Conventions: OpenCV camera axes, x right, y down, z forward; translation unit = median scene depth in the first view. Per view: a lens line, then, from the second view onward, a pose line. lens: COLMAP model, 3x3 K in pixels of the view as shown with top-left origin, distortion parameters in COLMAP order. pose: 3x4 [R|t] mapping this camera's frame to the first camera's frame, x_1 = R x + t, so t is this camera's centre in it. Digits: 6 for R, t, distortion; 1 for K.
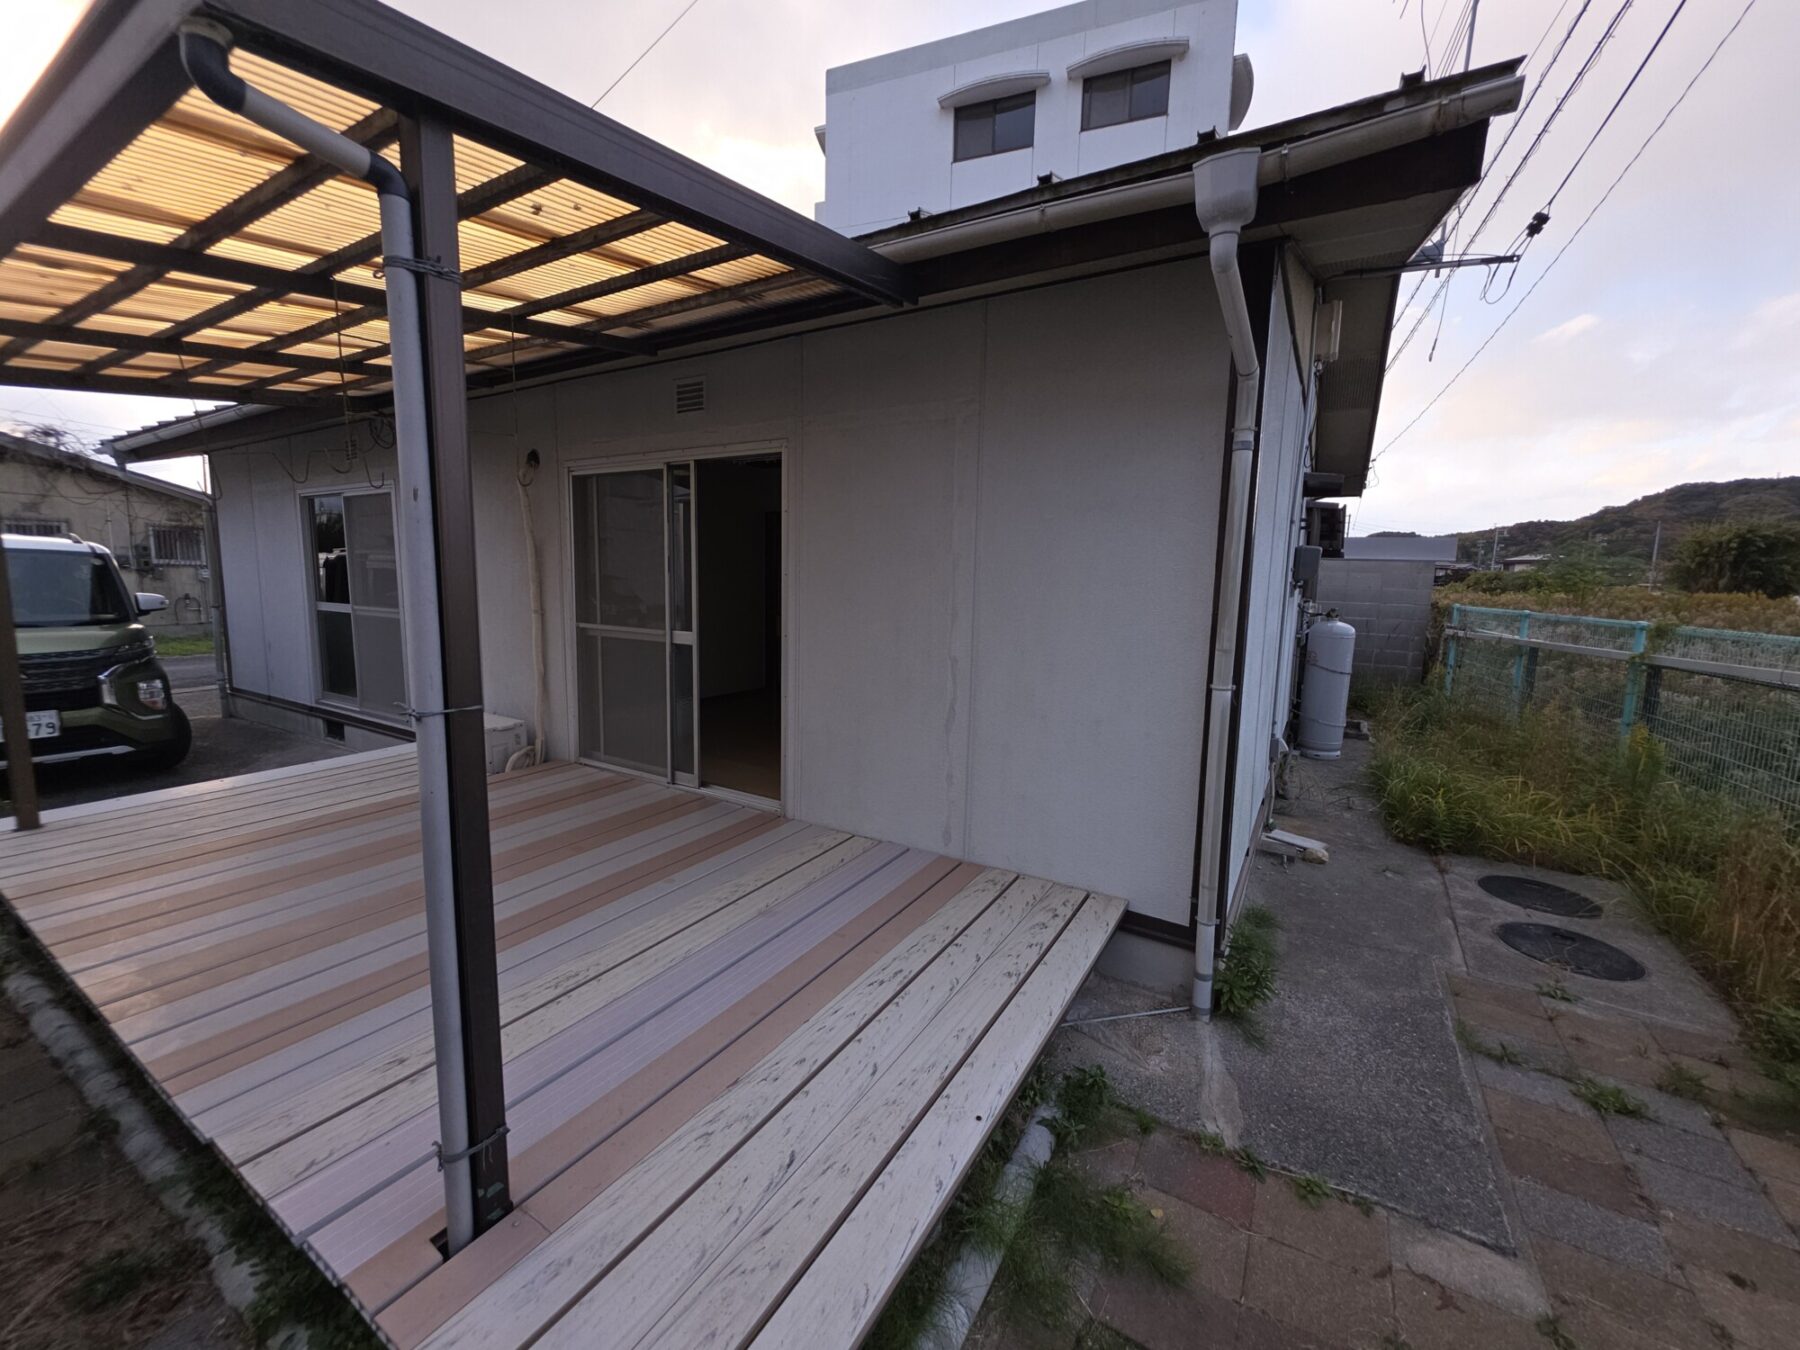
lens RADIAL K [[732.6, 0, 906.2], [0, 732.6, 674.7], [0, 0, 1]] dist [-0.003832, -0.000355]
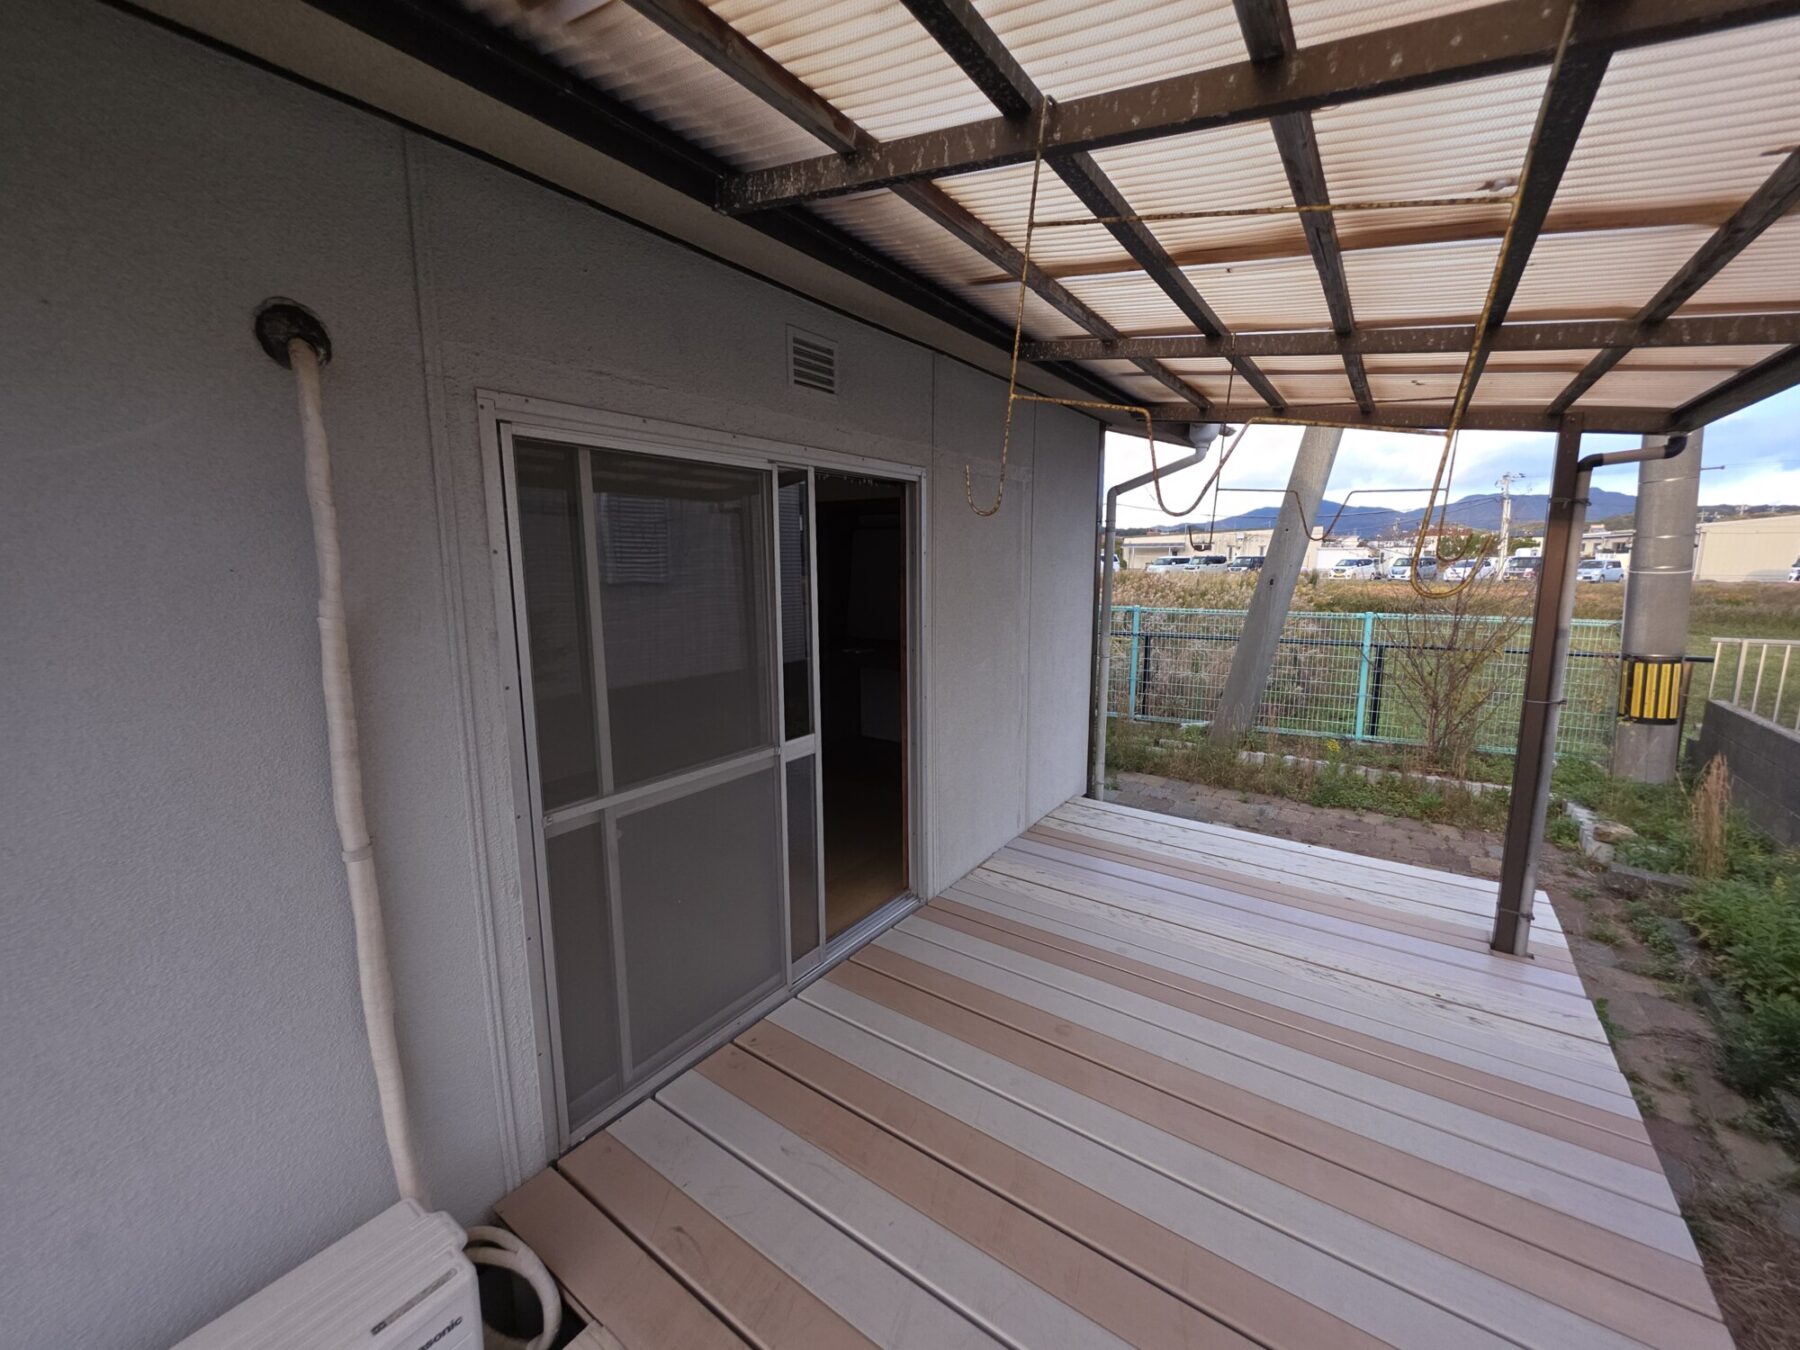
lens RADIAL K [[732.6, 0, 899.6], [0, 732.6, 676.9], [0, 0, 1]] dist [-0.003832, -0.000355]
pose [[0.049280, -0.179800, 0.982468, -0.941455], [0.141076, 0.975054, 0.171367, -0.213474], [-0.988771, 0.130158, 0.073416, 0.902339]]
